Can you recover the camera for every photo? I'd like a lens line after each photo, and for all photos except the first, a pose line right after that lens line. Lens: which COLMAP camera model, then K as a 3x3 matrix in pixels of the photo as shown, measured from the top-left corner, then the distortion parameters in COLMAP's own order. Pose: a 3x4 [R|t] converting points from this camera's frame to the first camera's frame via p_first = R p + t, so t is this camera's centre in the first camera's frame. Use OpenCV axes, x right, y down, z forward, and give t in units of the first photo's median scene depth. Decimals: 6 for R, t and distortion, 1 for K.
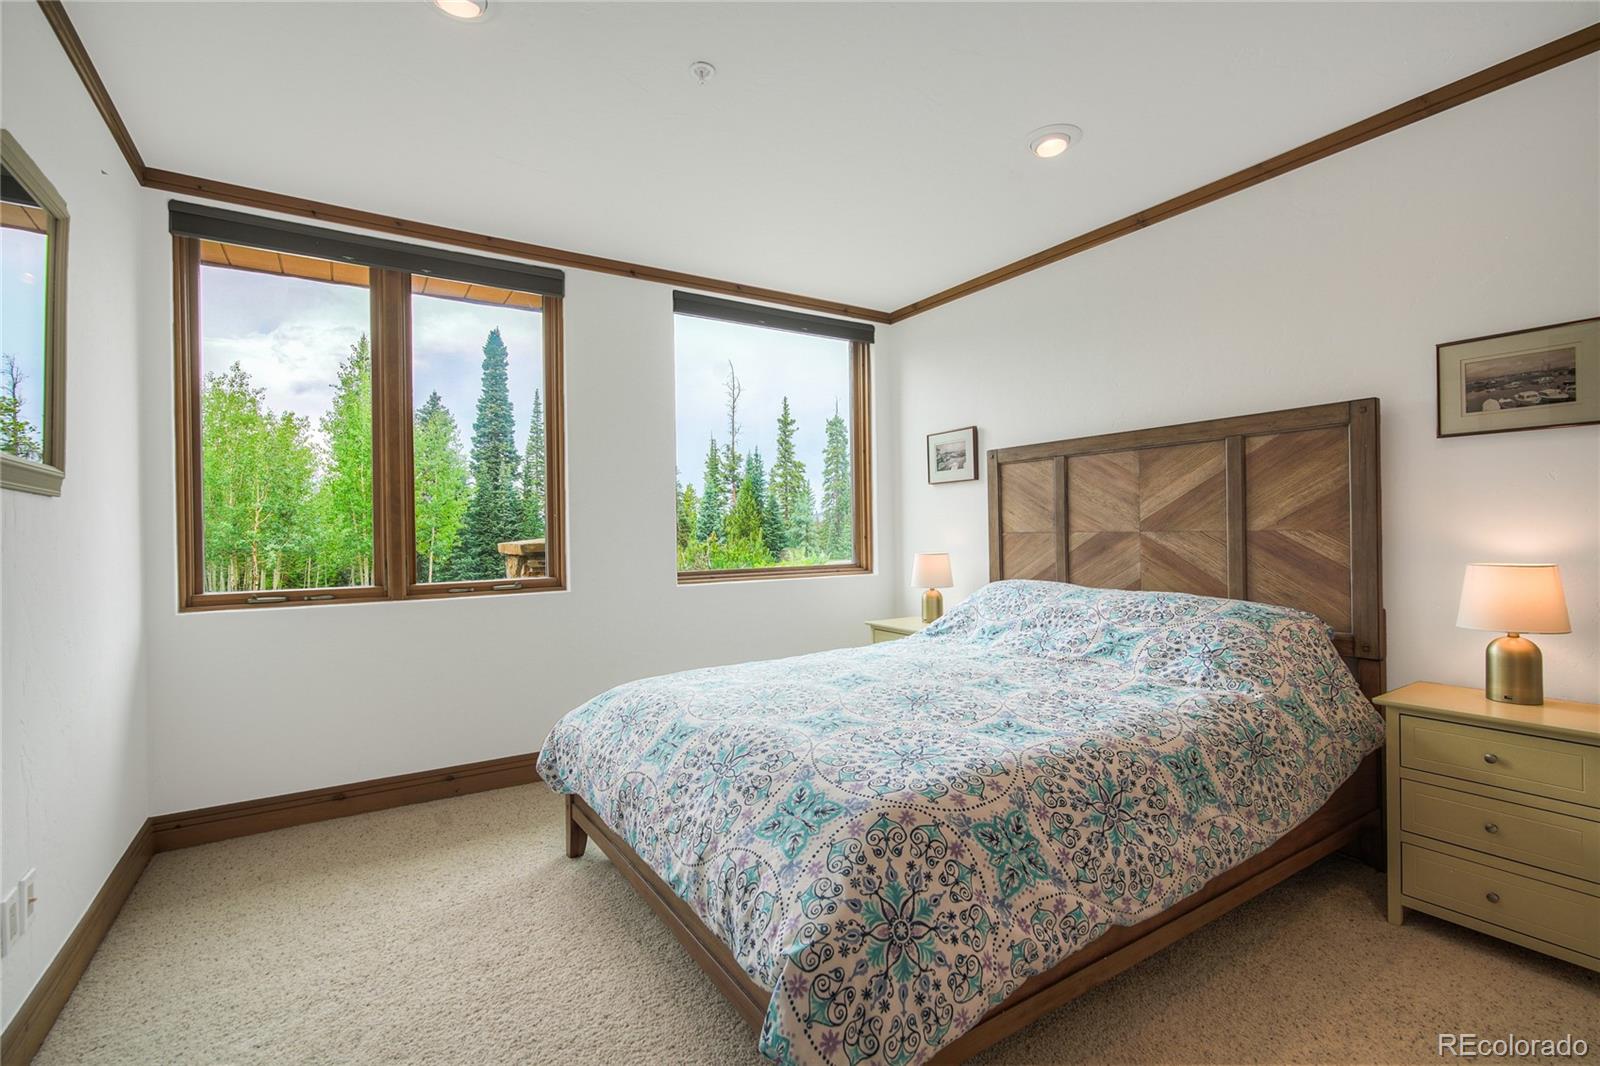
lens RADIAL K [[724.8, 0, 813.9], [0, 724.8, 529.2], [0, 0, 1]] dist [-0.011655, 0.004244]
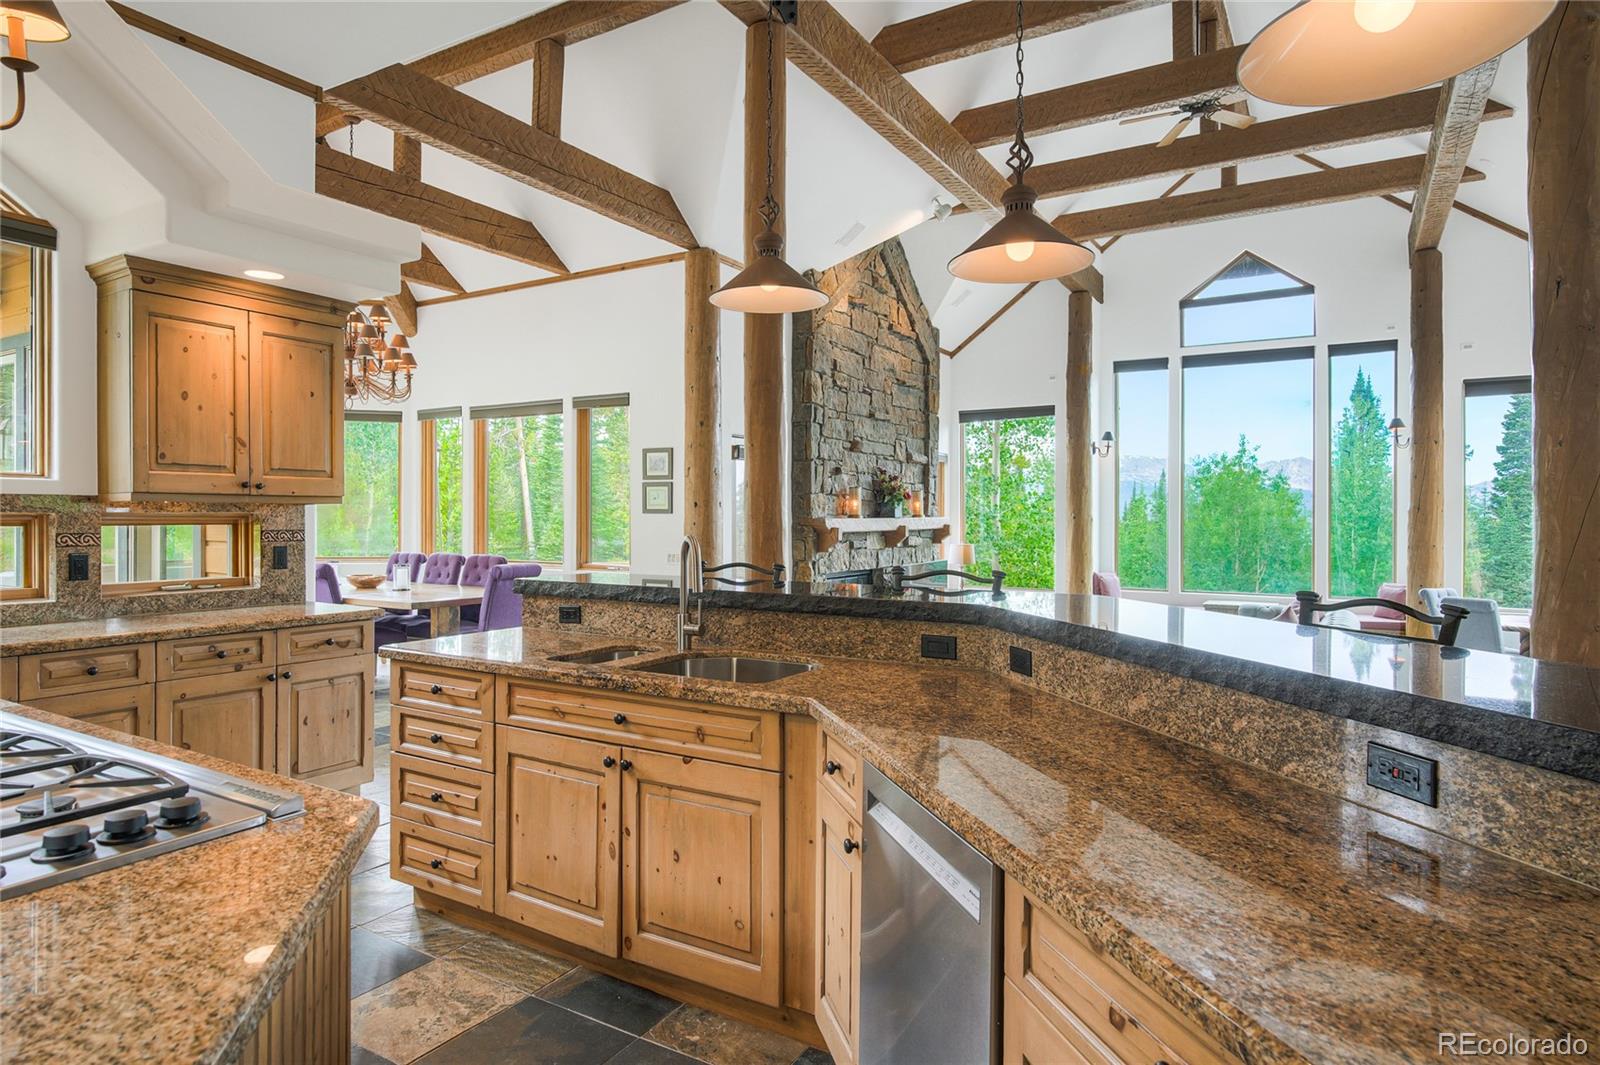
lens RADIAL K [[897.8, 0, 800.4], [0, 897.8, 517.4], [0, 0, 1]] dist [-0.010575, 0.007285]
pose [[0.428642, 0.022399, -0.903197, 0.097707], [-0.010576, 0.999749, 0.019774, -0.076084], [0.903413, 0.001076, 0.428771, -0.129630]]
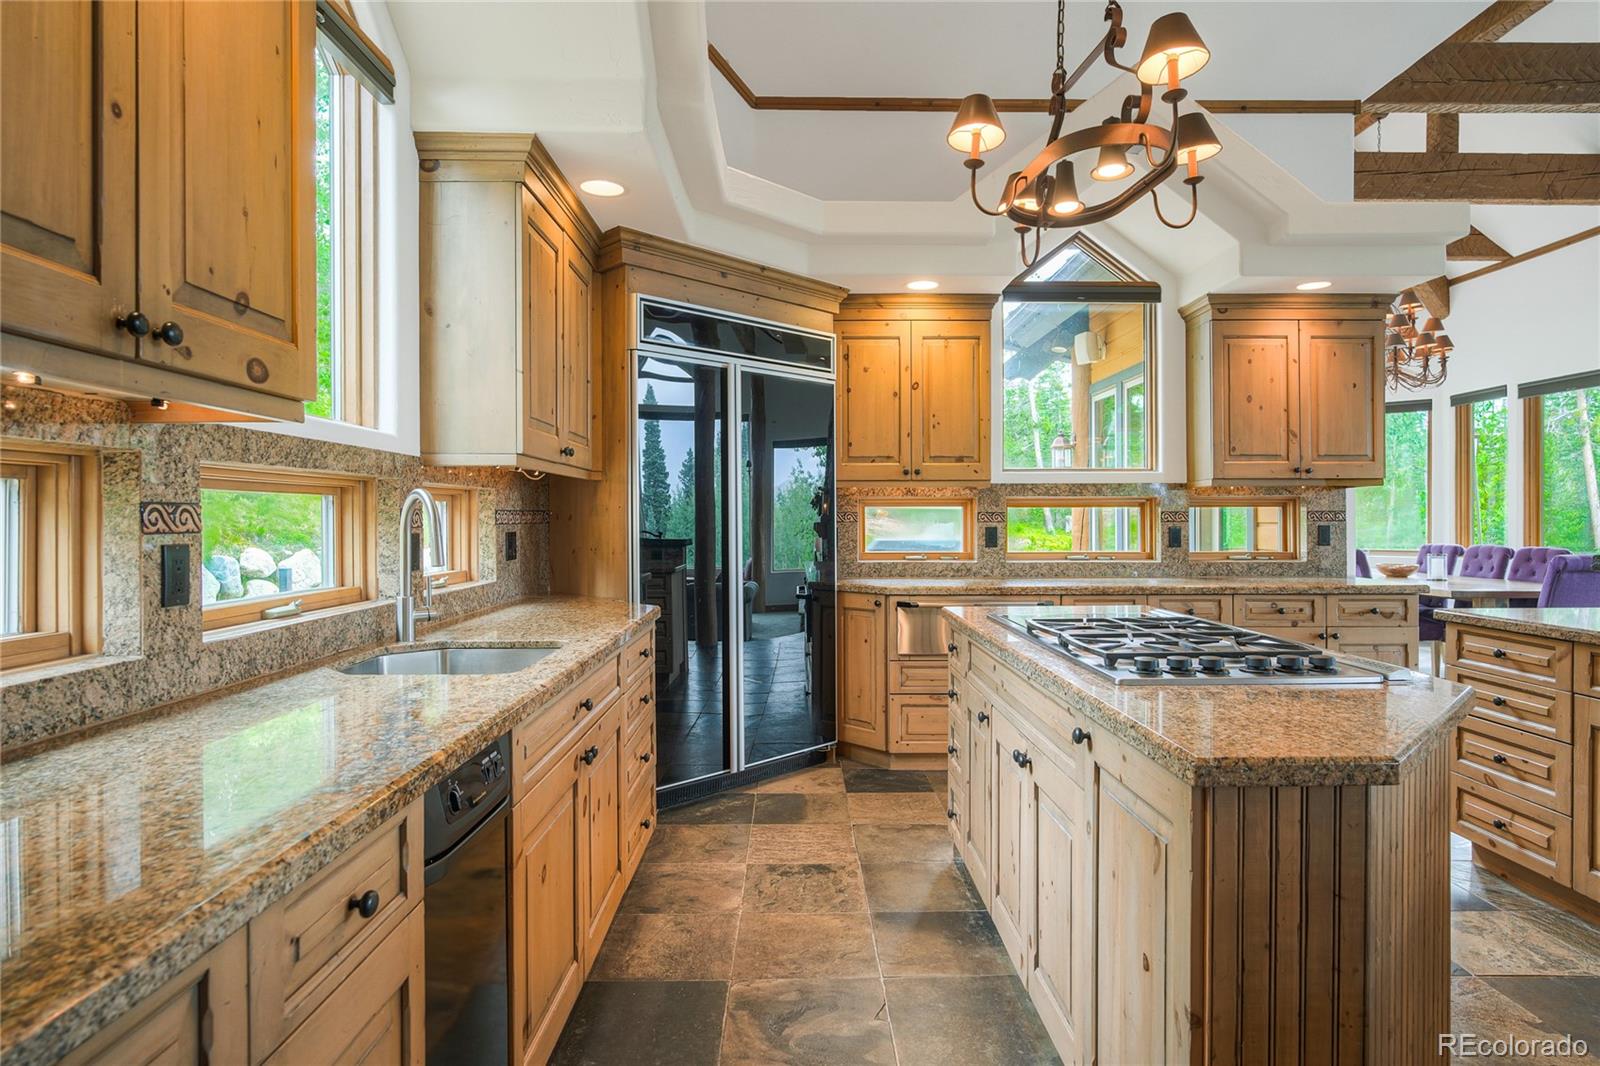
lens RADIAL K [[897.8, 0, 805.5], [0, 897.8, 521.4], [0, 0, 1]] dist [-0.010575, 0.007285]
pose [[-0.542786, 0.020333, -0.839625, 0.110241], [0.010795, 0.999793, 0.017233, -0.073671], [0.839802, 0.000290, -0.542893, -0.132602]]
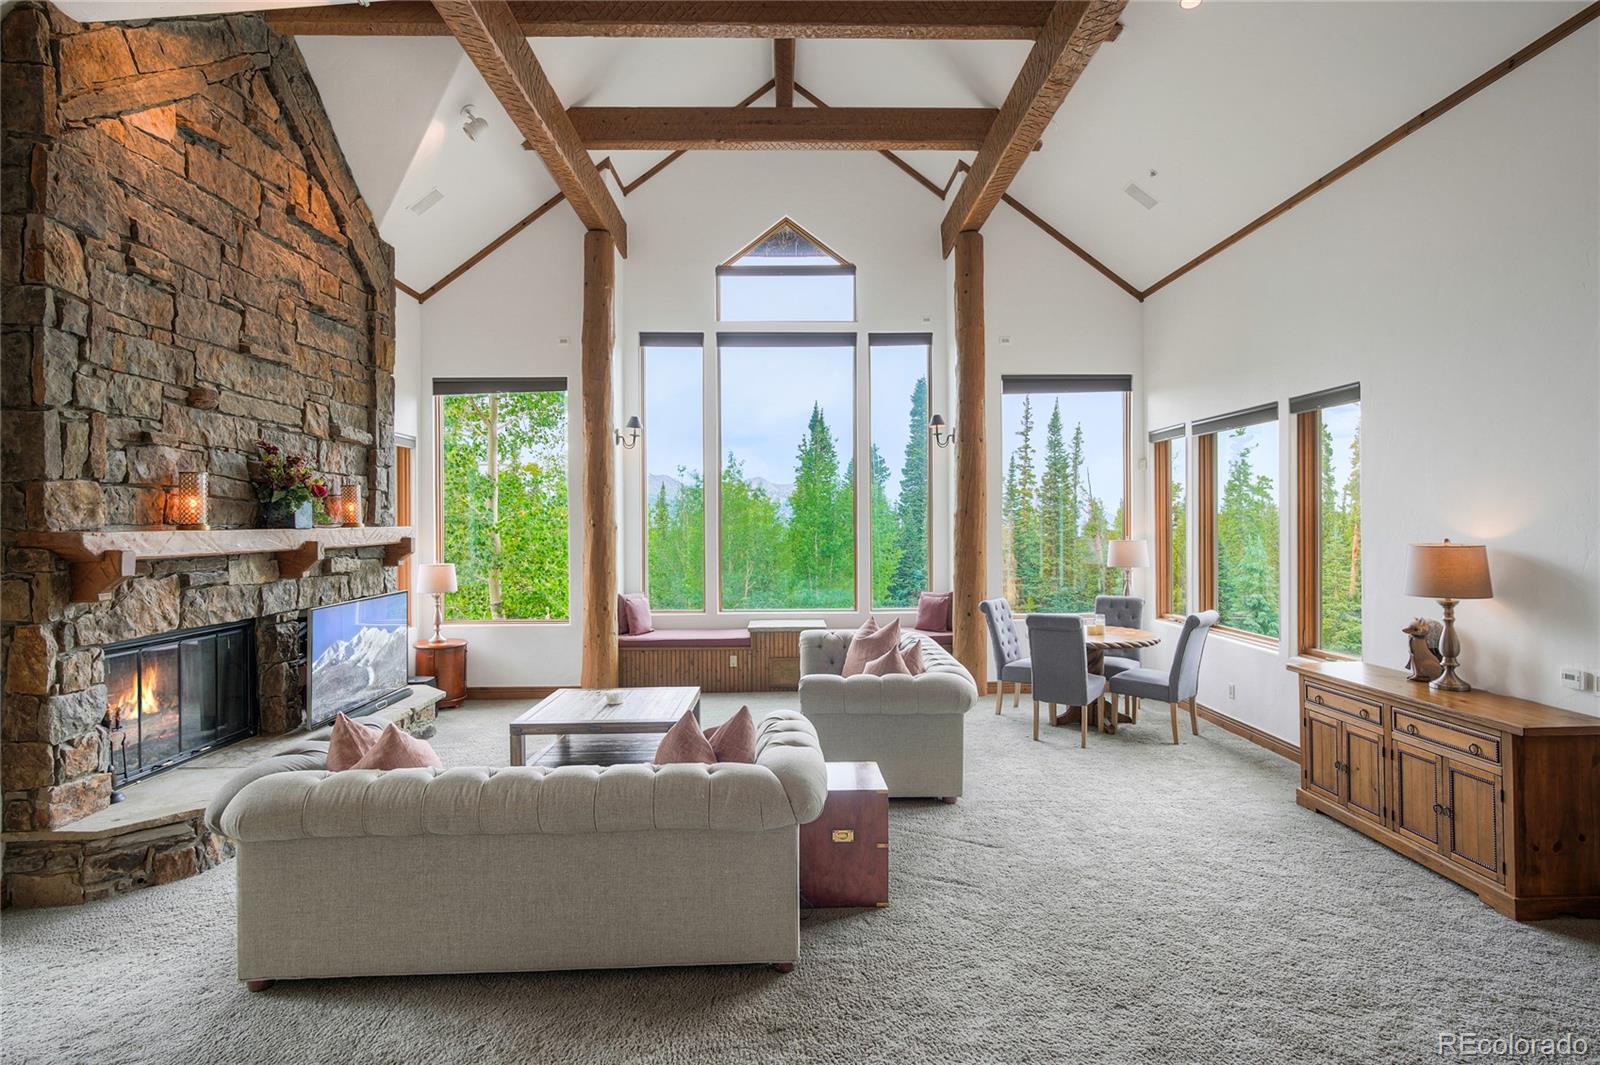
lens RADIAL K [[795.9, 0, 802.0], [0, 795.9, 522.5], [0, 0, 1]] dist [-0.003787, 0.002452]
pose [[0.844033, 0.013764, -0.536115, 0.037699], [-0.009855, 0.999900, 0.010156, -0.074755], [0.536201, -0.003288, 0.844084, -0.077004]]
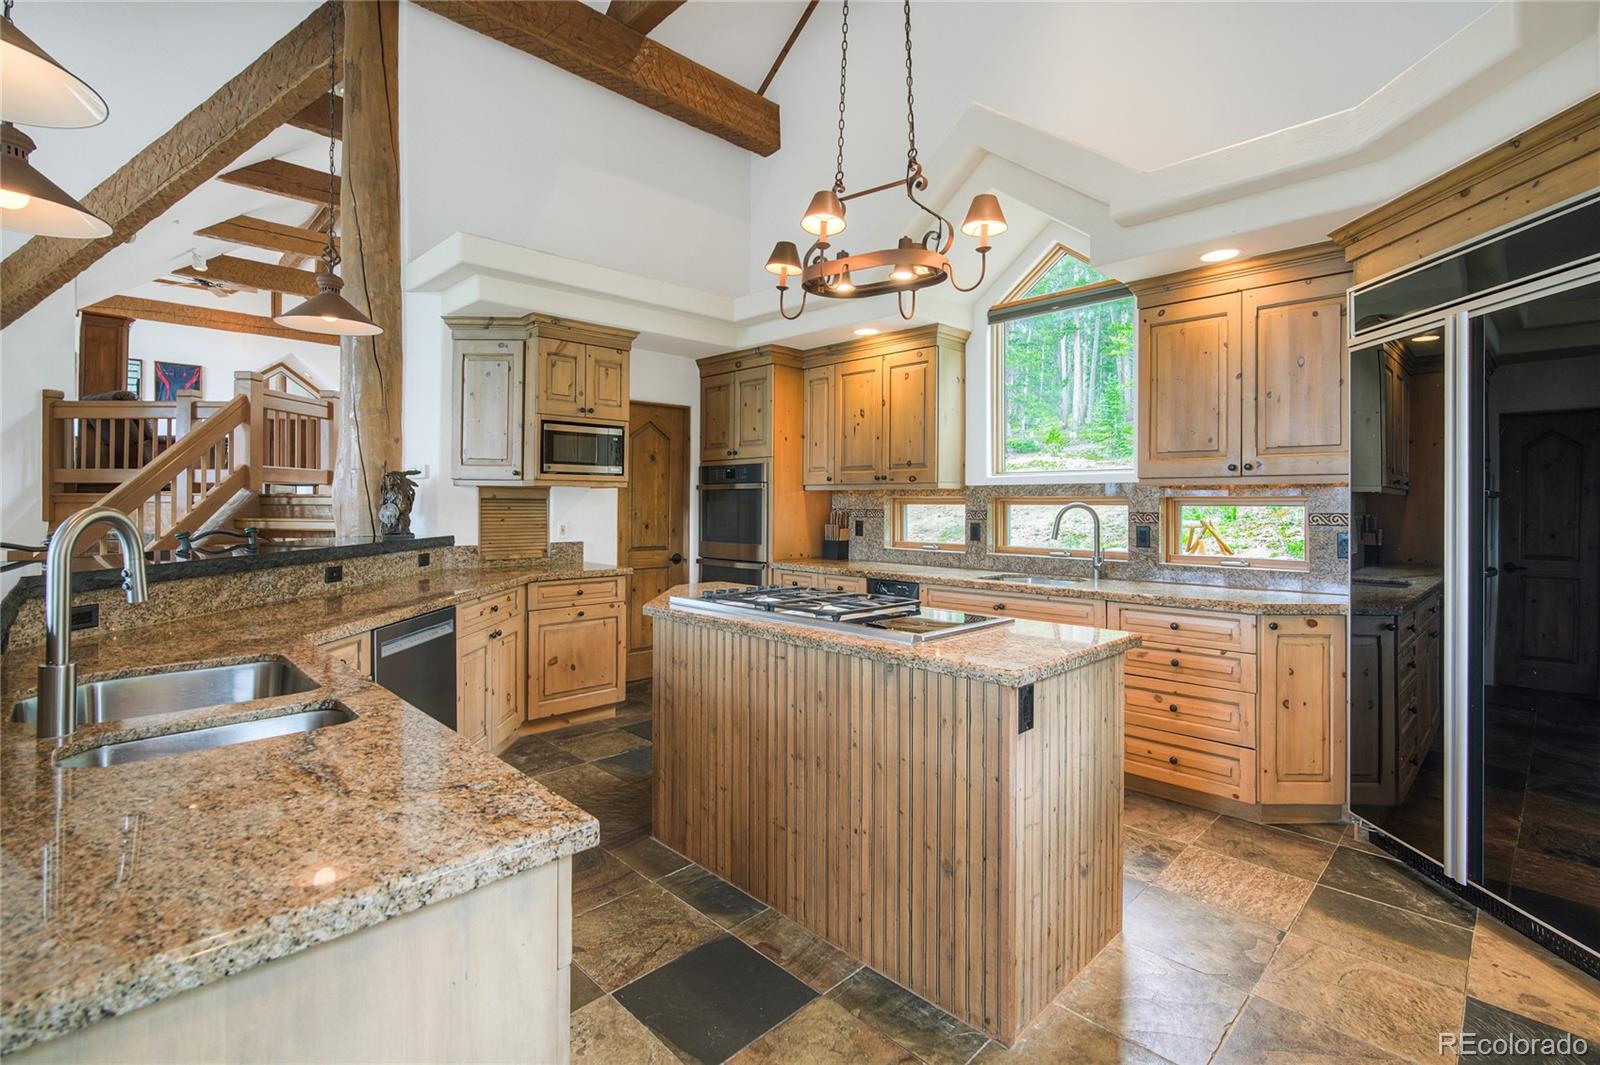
lens RADIAL K [[724.8, 0, 806.8], [0, 724.8, 499.1], [0, 0, 1]] dist [-0.011655, 0.004244]
pose [[-0.194907, 0.024053, 0.980527, 0.007597], [-0.000119, 0.999699, -0.024547, -0.073304], [-0.980822, -0.004901, -0.194845, -0.131191]]
